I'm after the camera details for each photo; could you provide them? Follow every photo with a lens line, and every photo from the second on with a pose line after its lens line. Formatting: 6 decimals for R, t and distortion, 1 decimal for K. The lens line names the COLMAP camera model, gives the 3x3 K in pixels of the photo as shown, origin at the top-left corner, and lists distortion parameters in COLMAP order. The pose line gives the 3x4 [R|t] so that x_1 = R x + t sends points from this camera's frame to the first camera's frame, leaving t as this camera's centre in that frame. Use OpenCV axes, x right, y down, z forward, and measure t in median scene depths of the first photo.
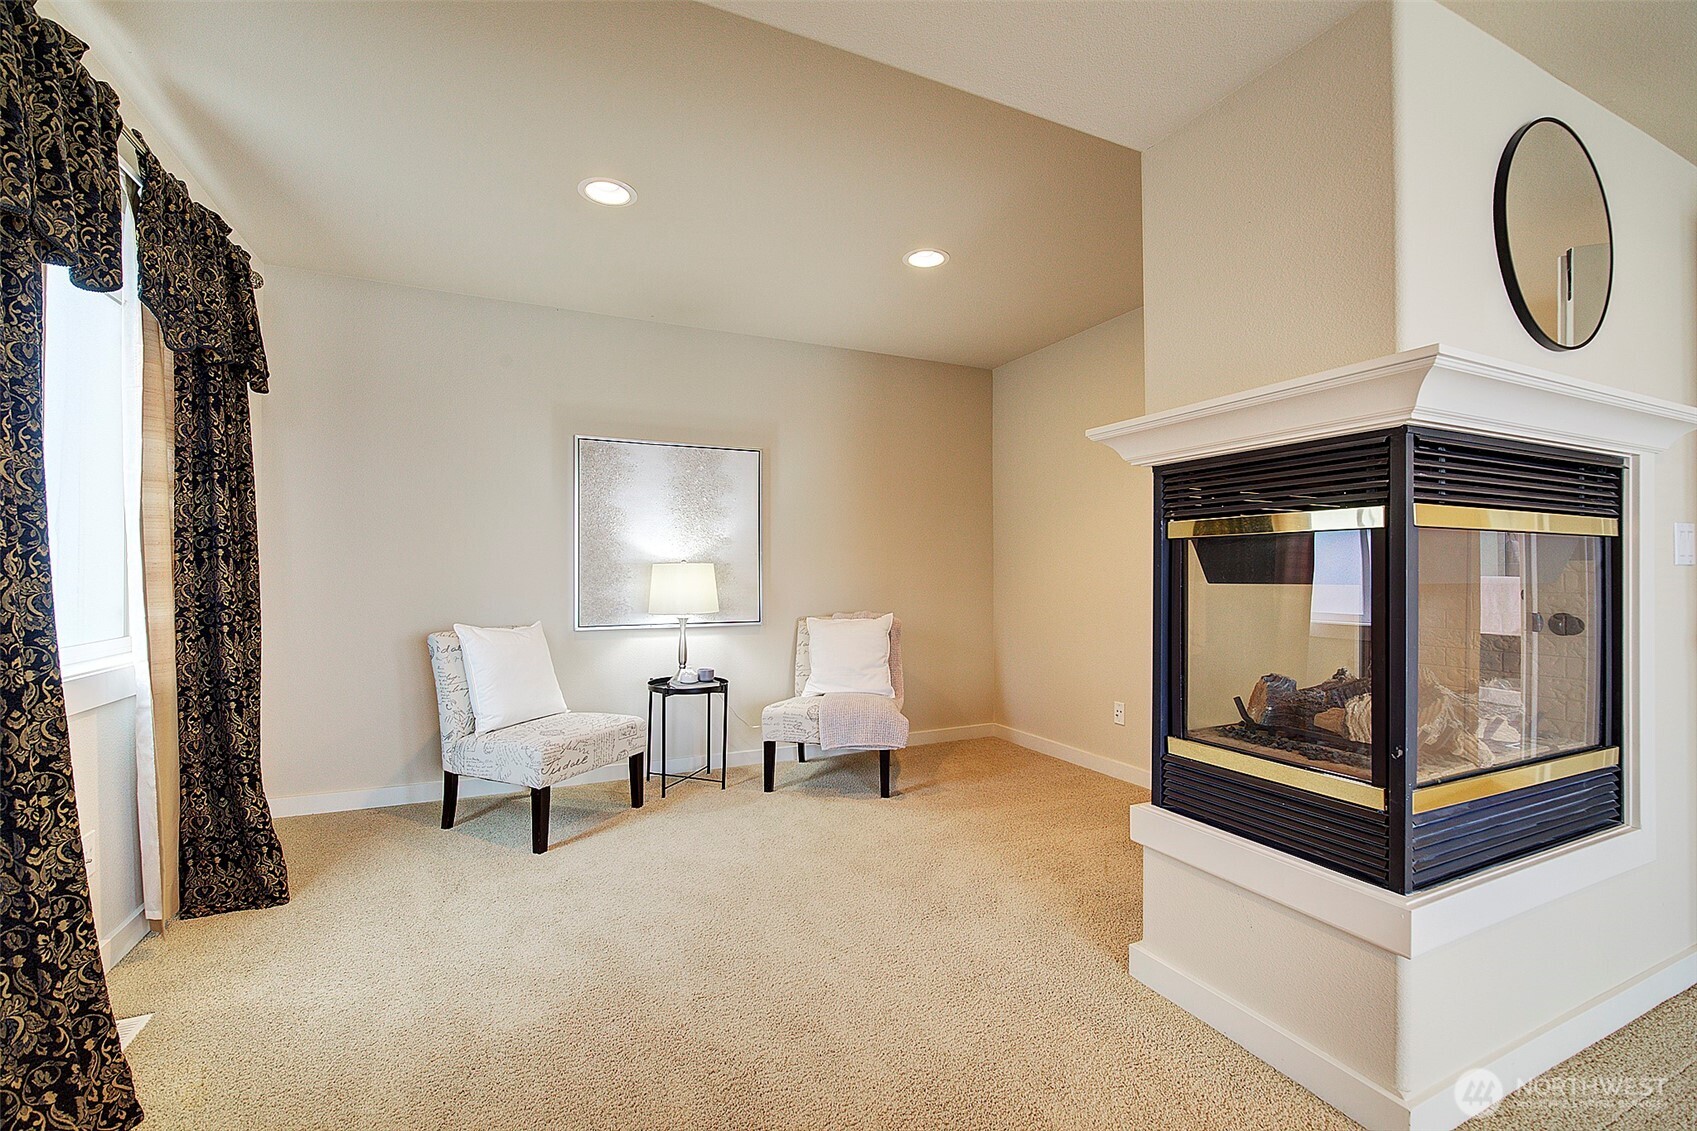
lens RADIAL K [[726.7, 0, 848.5], [0, 726.7, 565.5], [0, 0, 1]] dist [0.012484, 0.000173]
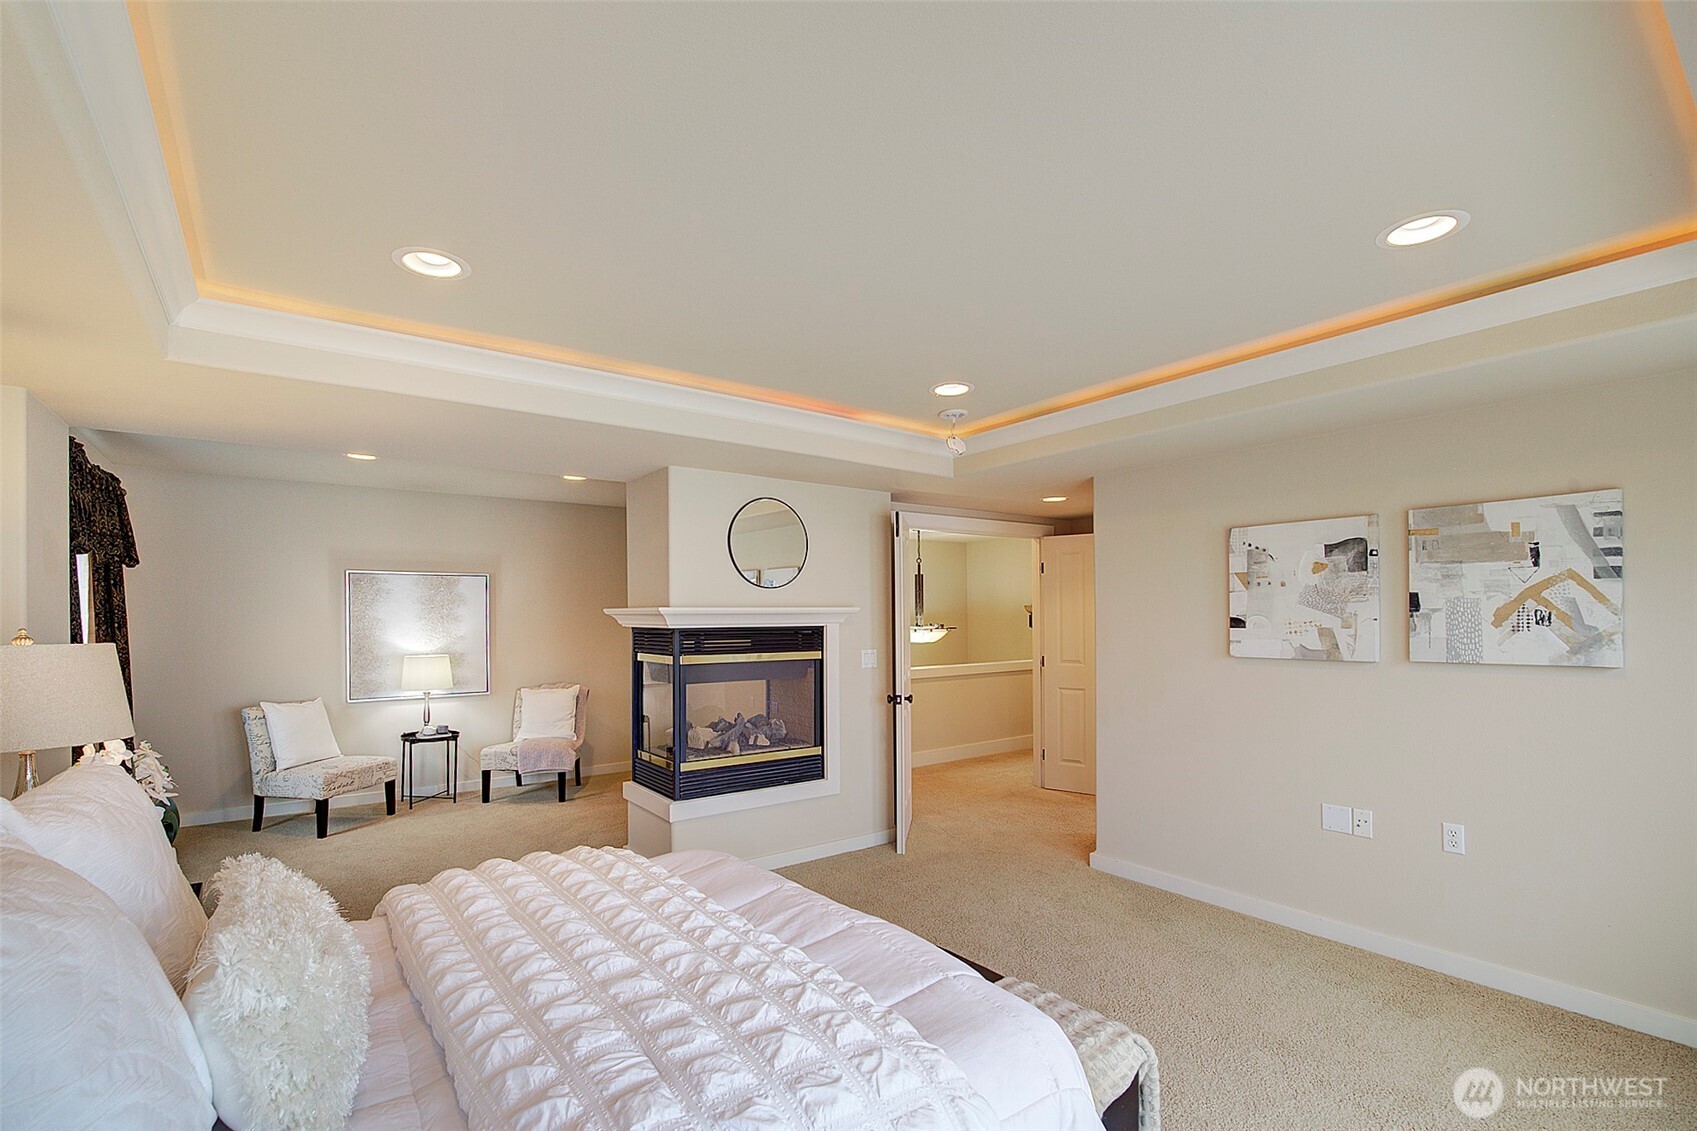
lens RADIAL K [[768.9, 0, 846.3], [0, 768.9, 610.4], [0, 0, 1]] dist [0.001657, 0.000365]
pose [[0.980743, -0.002463, 0.195289, 0.335712], [0.001187, 0.999977, 0.006648, -0.113398], [-0.195301, -0.006288, 0.980723, -0.782647]]
